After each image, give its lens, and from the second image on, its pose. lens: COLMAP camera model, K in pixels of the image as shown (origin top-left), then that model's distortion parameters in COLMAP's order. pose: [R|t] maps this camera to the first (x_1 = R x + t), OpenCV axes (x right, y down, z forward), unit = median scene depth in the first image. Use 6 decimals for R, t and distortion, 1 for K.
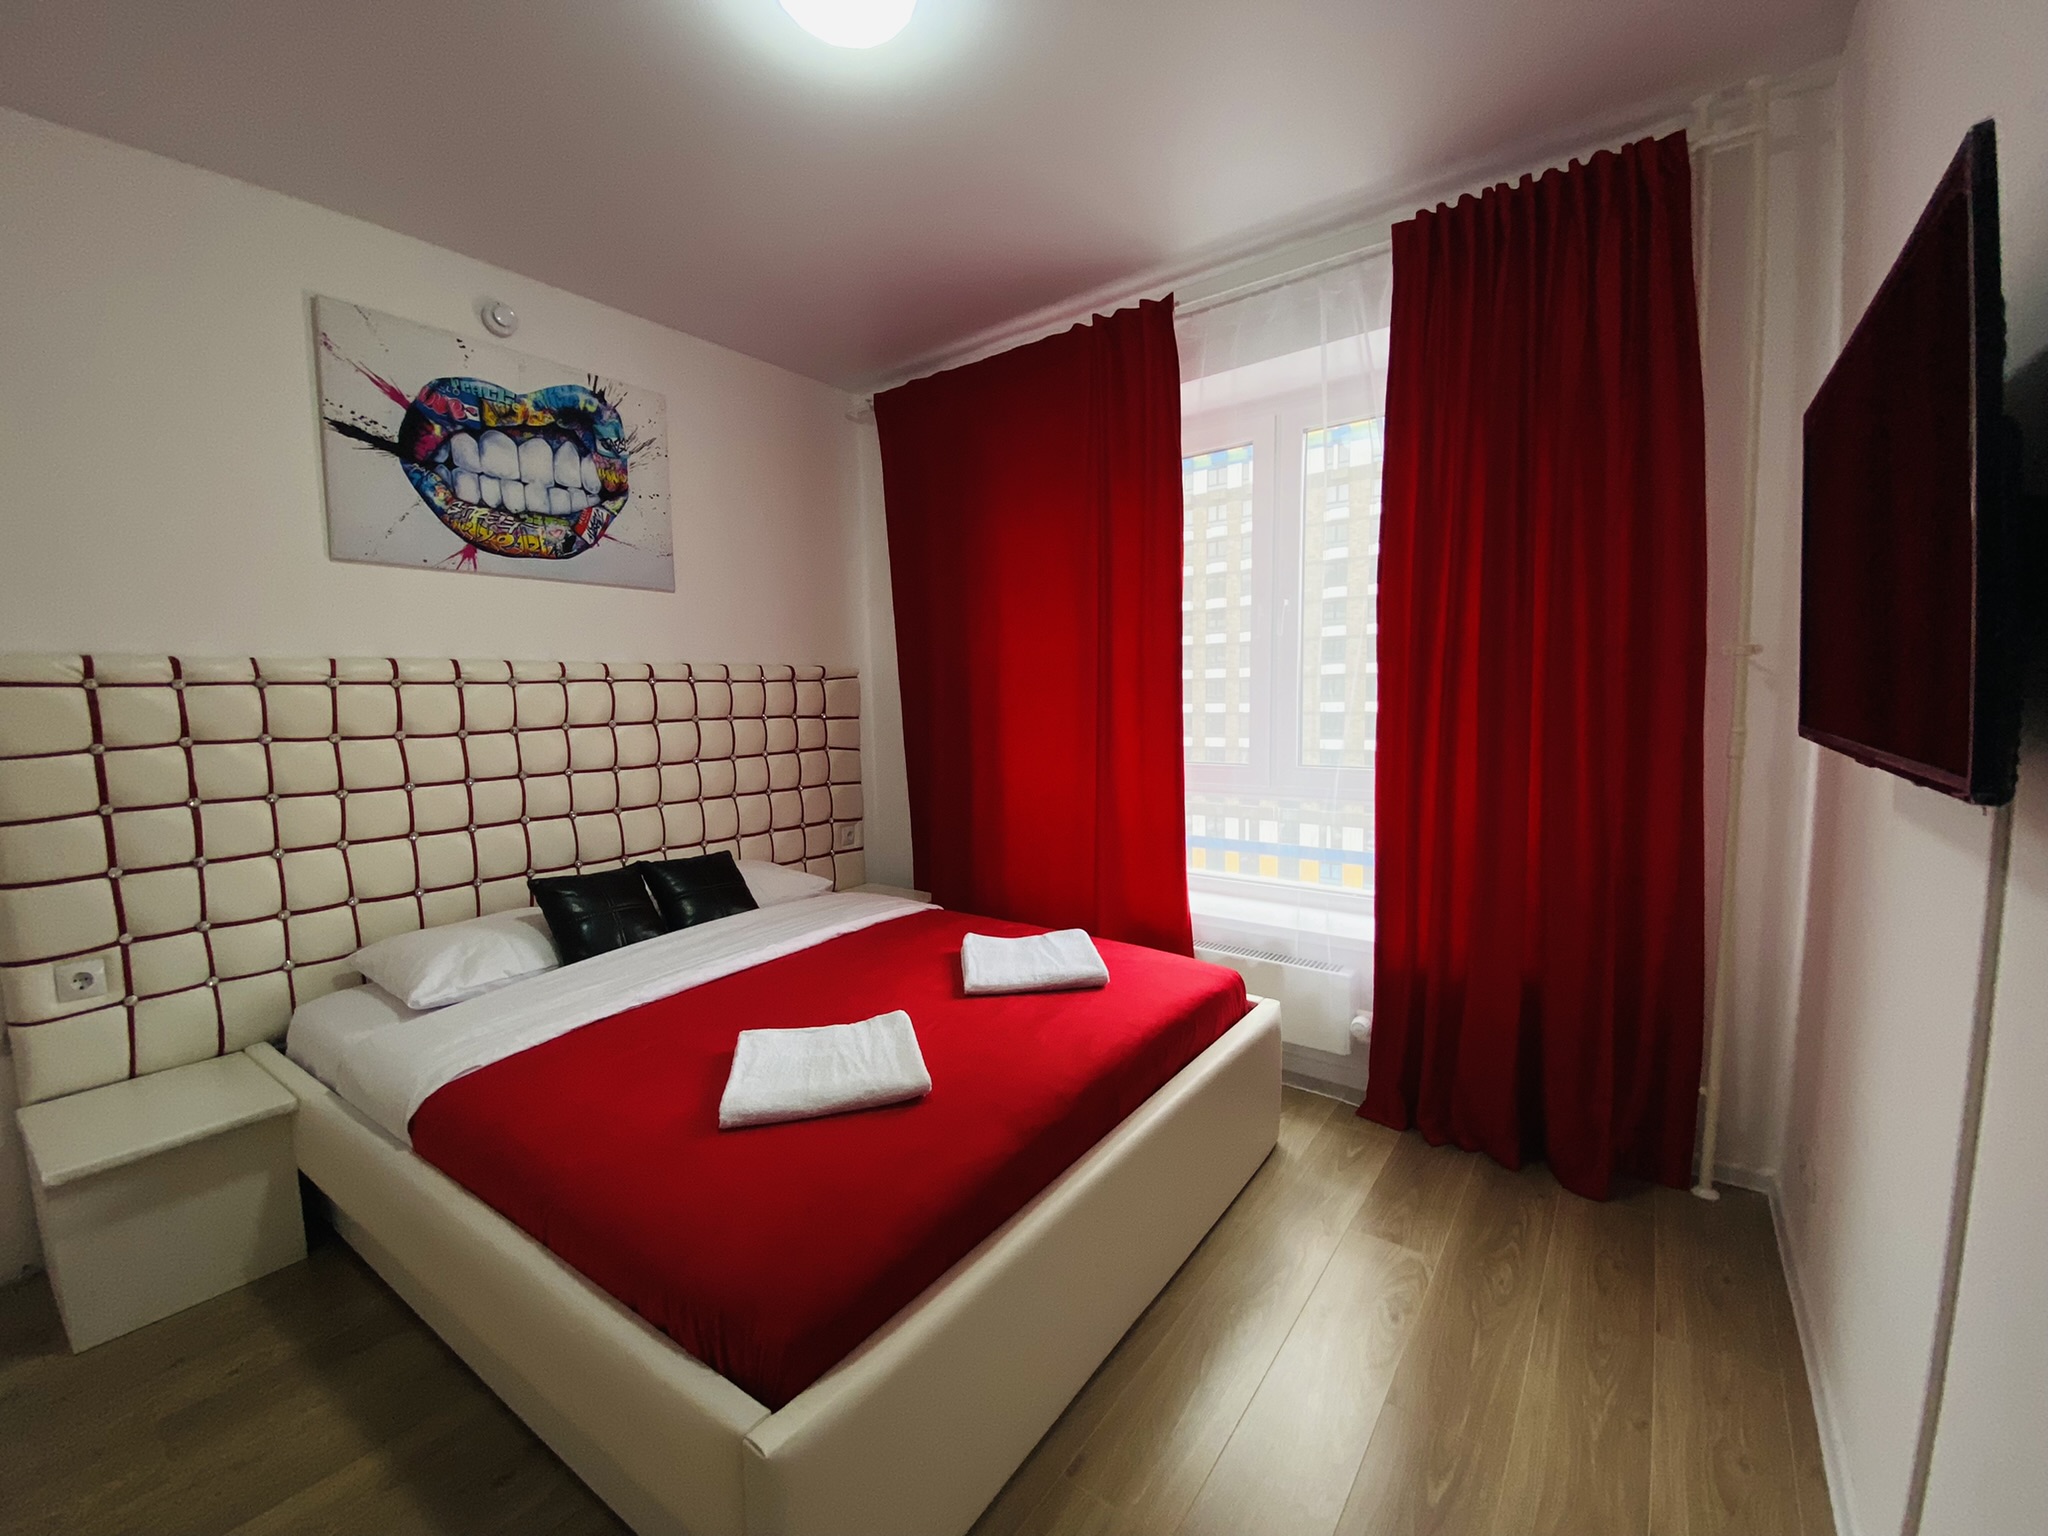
lens RADIAL K [[827.1, 0, 1005.9], [0, 827.1, 763.9], [0, 0, 1]] dist [-0.001375, -0.011419]
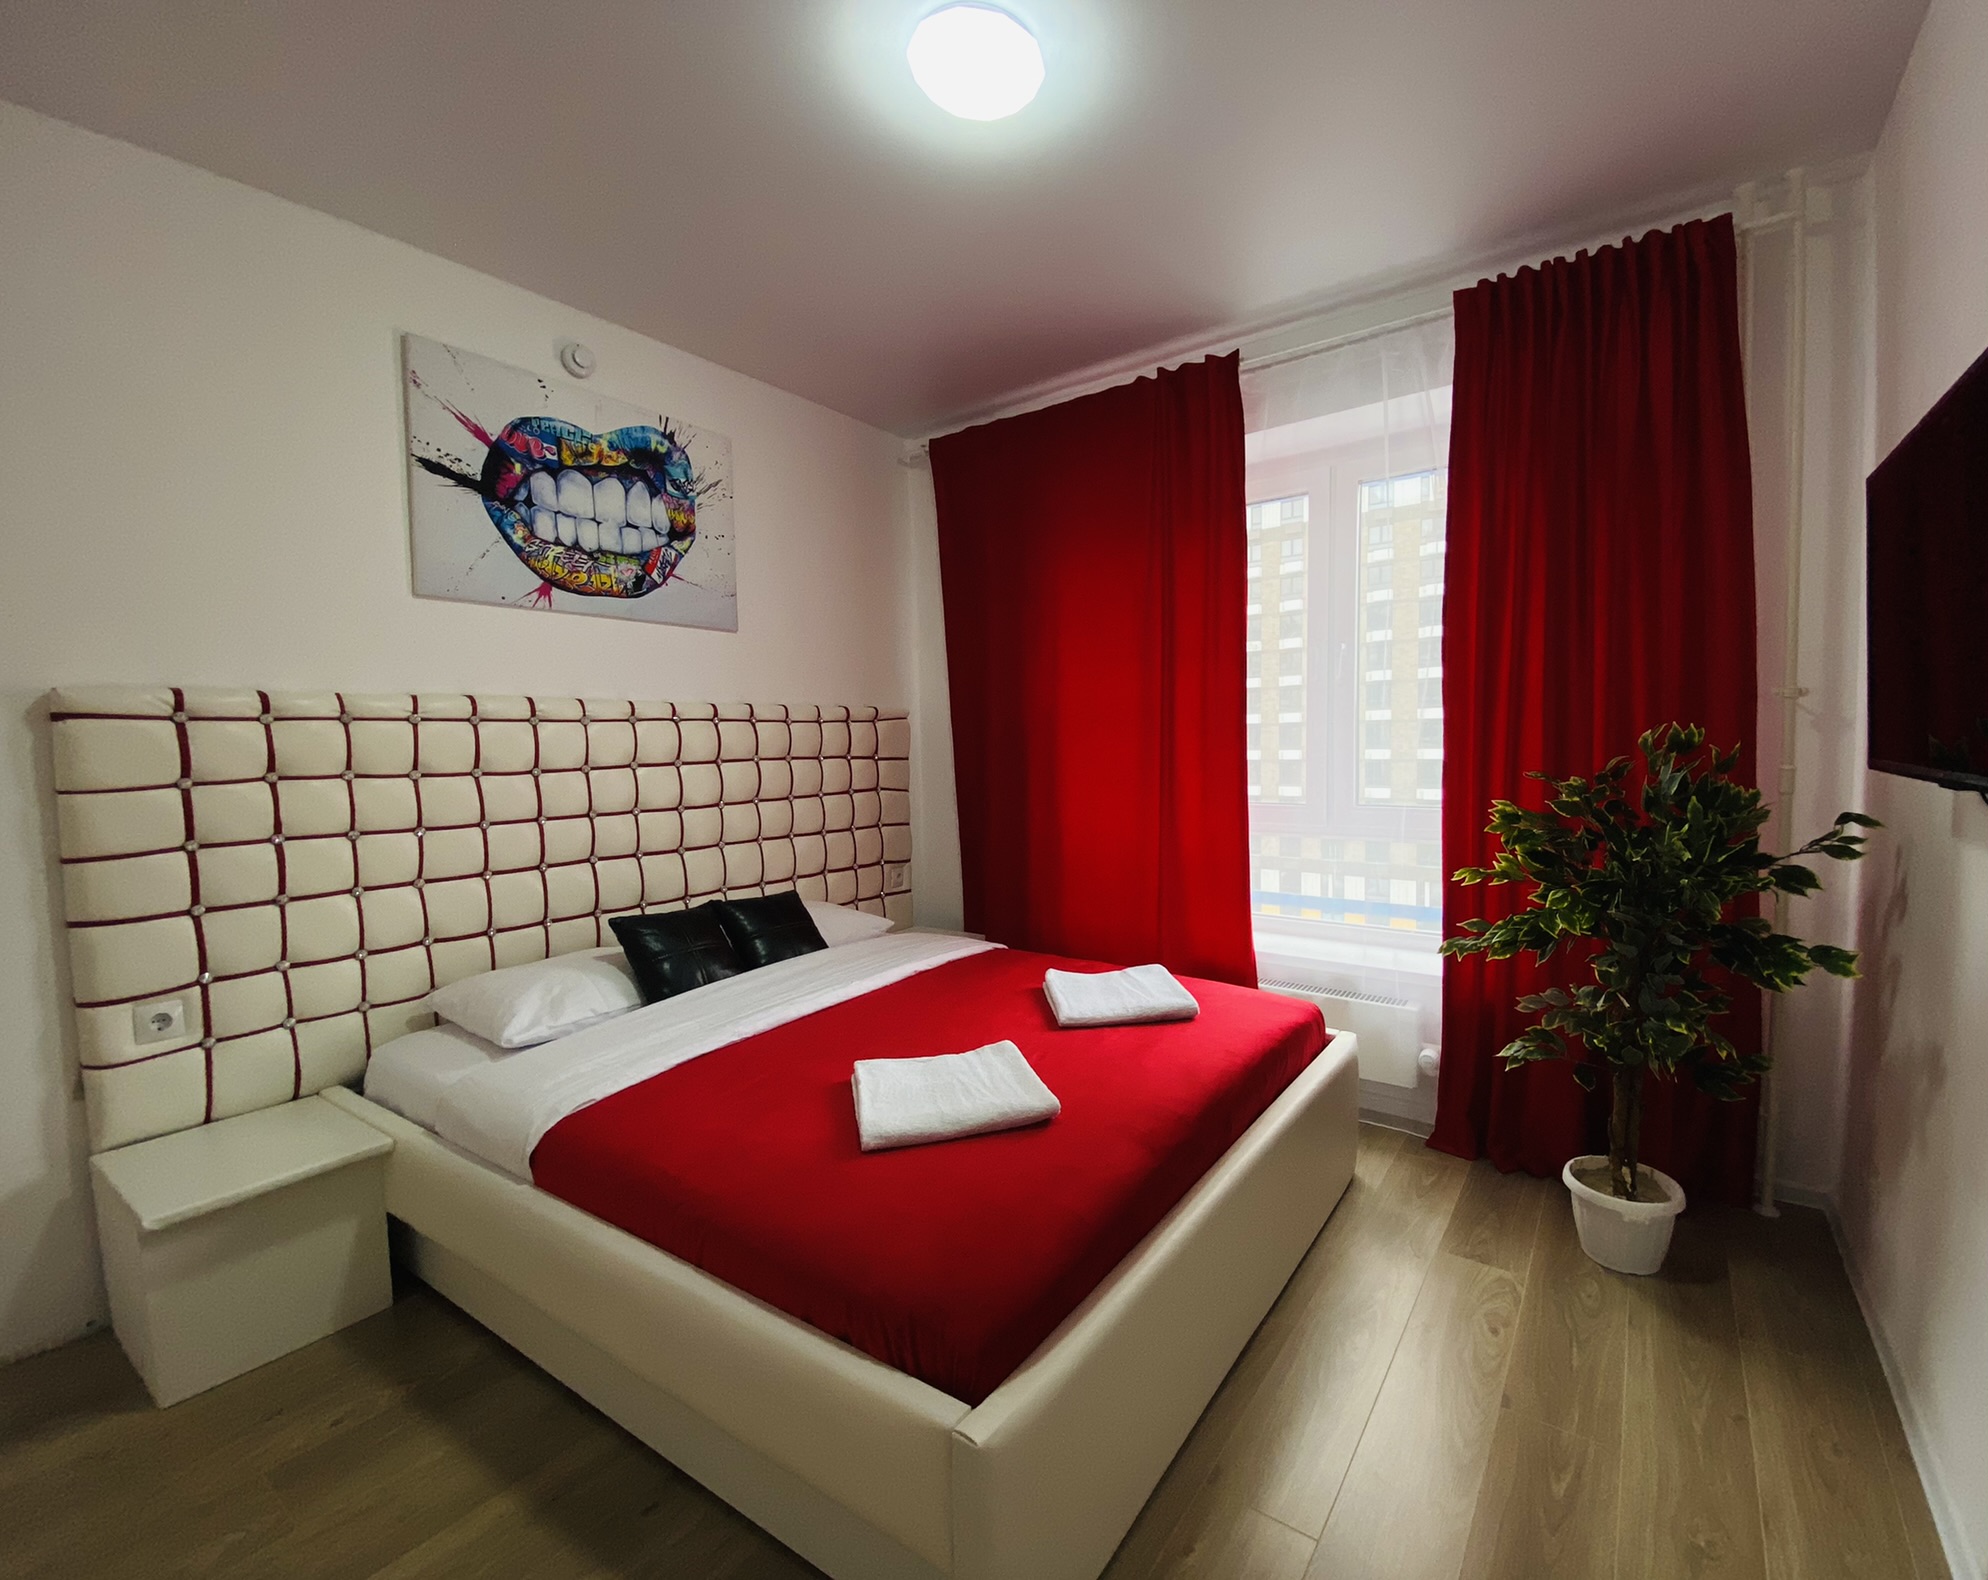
lens RADIAL K [[869.1, 0, 994.0], [0, 869.1, 790.0], [0, 0, 1]] dist [0.000629, -0.012585]
pose [[0.999277, 0.000697, 0.038004, -0.158460], [0.000484, 0.999518, -0.031050, 0.019309], [-0.038007, 0.031046, 0.998795, -0.067819]]
